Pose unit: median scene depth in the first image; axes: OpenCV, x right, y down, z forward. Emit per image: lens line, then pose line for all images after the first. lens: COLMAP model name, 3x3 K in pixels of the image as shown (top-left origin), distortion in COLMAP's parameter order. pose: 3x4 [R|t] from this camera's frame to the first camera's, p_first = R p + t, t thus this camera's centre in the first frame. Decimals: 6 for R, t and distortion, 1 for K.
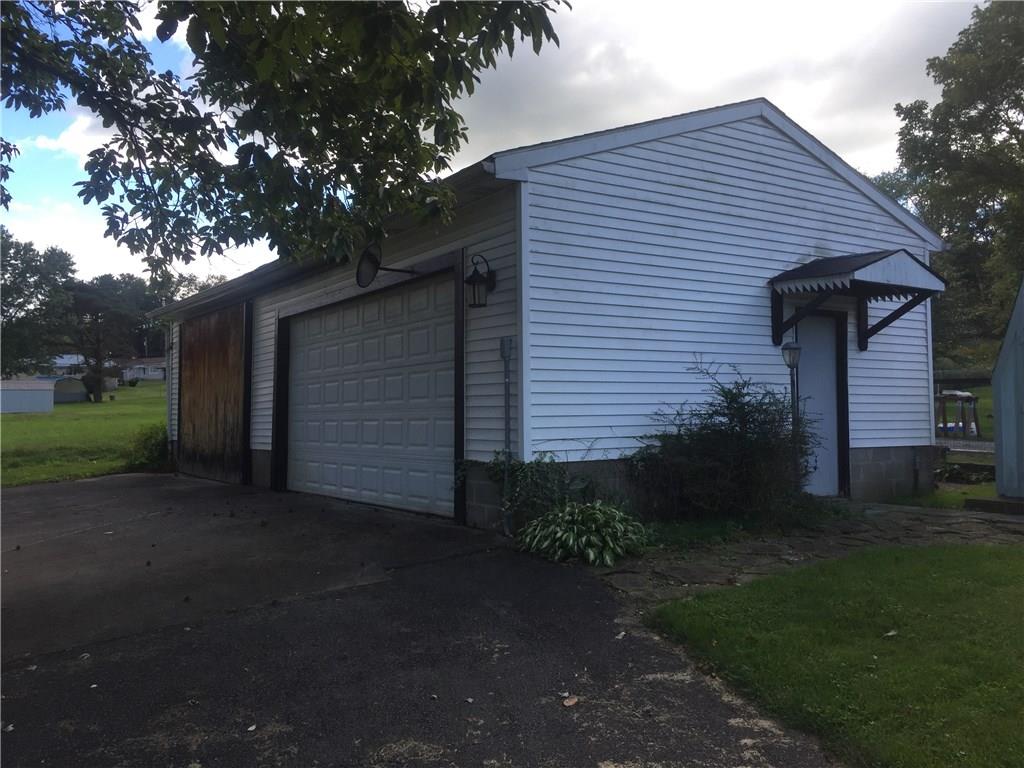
lens RADIAL K [[870.0, 0, 509.3], [0, 870.0, 384.5], [0, 0, 1]] dist [0.049504, -0.031196]
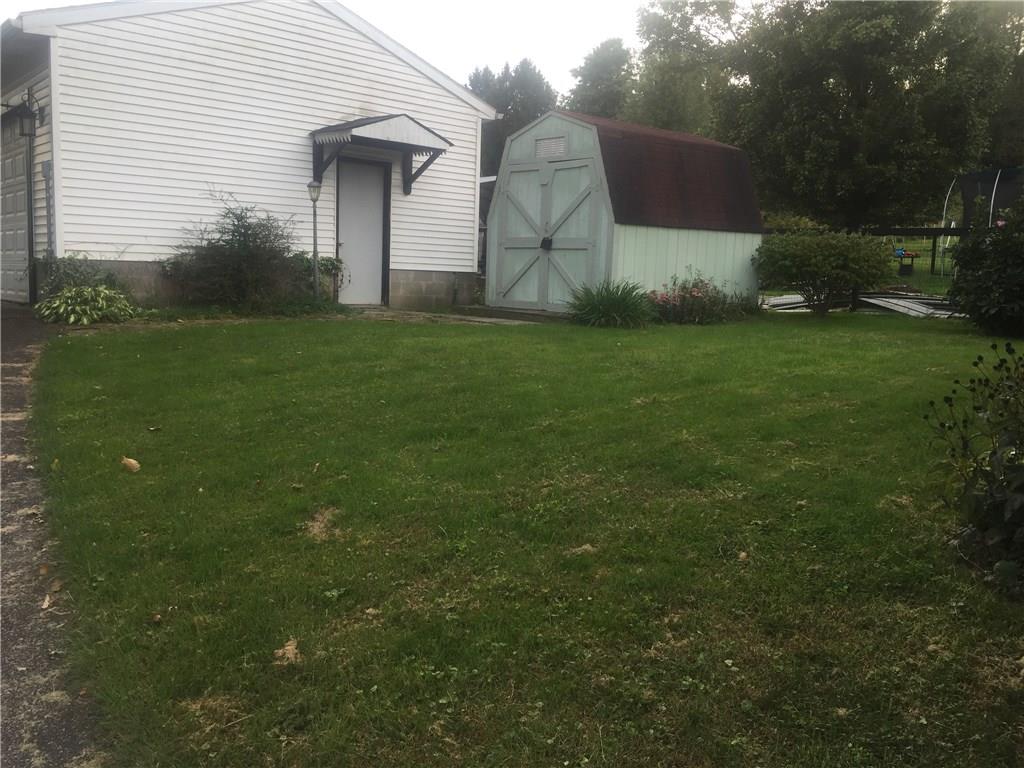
lens RADIAL K [[870.0, 0, 514.4], [0, 870.0, 381.6], [0, 0, 1]] dist [0.049504, -0.031196]
pose [[0.991236, 0.022952, 0.130095, 0.435144], [-0.043258, 0.986891, 0.155482, 0.029736], [-0.124821, -0.159747, 0.979235, -0.356631]]
